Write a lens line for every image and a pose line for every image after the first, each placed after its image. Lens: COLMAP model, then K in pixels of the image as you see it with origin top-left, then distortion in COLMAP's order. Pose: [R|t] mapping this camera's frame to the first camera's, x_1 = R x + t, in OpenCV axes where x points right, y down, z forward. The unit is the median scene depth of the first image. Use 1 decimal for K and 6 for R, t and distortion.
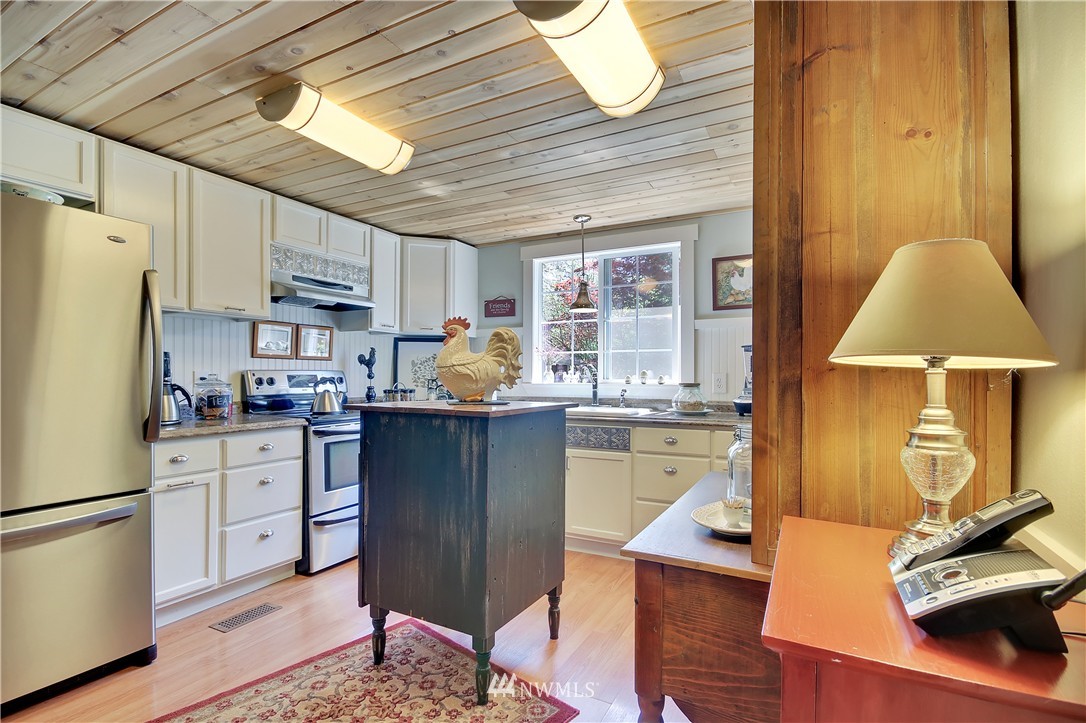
lens RADIAL K [[540.2, 0, 546.5], [0, 540.2, 377.4], [0, 0, 1]] dist [0.017244, -0.019546]
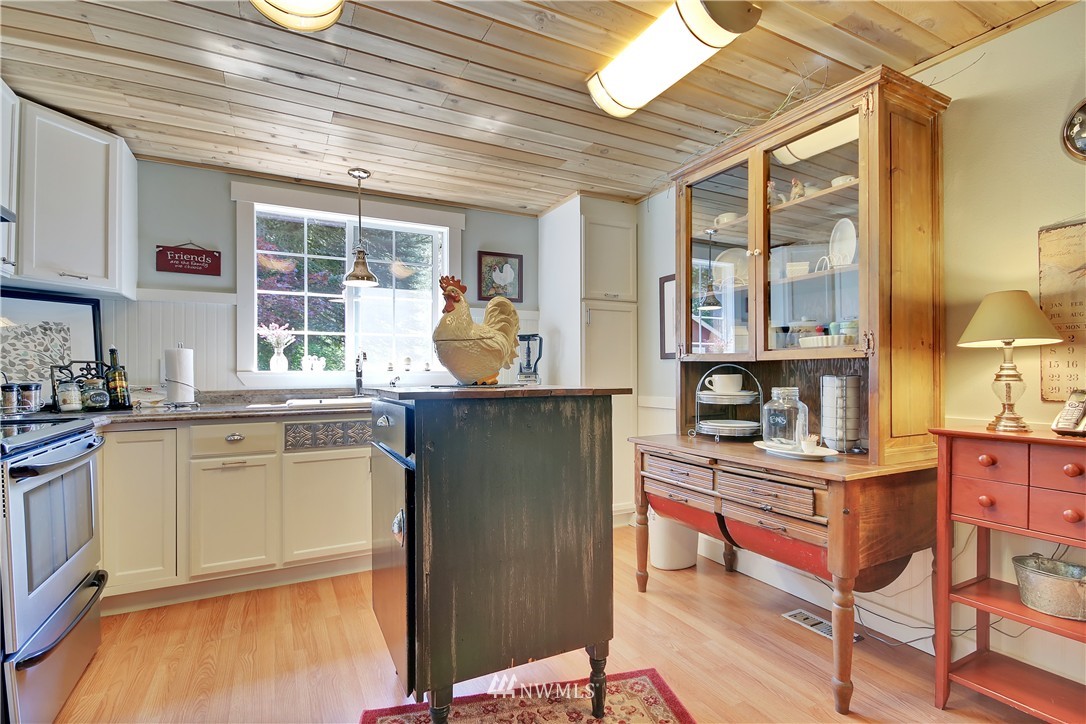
lens RADIAL K [[531.5, 0, 552.9], [0, 531.5, 370.0], [0, 0, 1]] dist [0.001968, 0.000258]
pose [[0.535762, -0.002604, 0.844365, -0.495130], [0.008793, 0.999958, -0.002496, 0.016898], [-0.844323, 0.008762, 0.535762, 0.322441]]
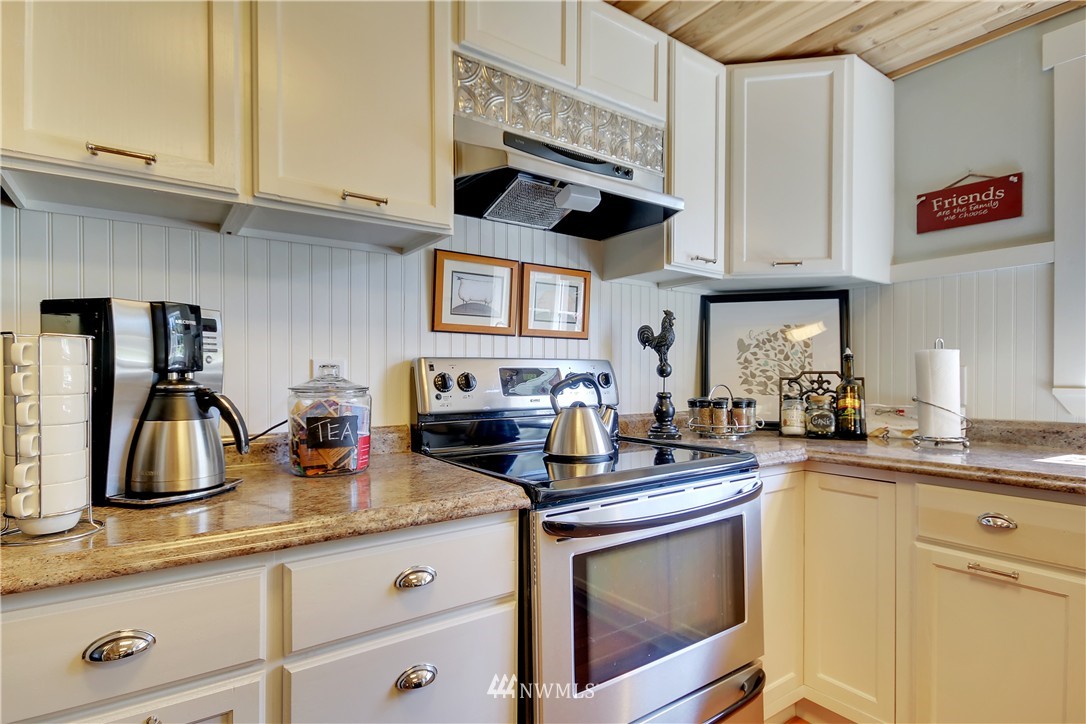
lens RADIAL K [[540.2, 0, 546.5], [0, 540.2, 377.9], [0, 0, 1]] dist [0.017244, -0.019546]
pose [[0.903493, -0.001569, -0.428601, -0.244316], [0.002331, 0.999996, 0.001253, 0.003277], [0.428597, -0.002131, 0.903493, 0.599845]]
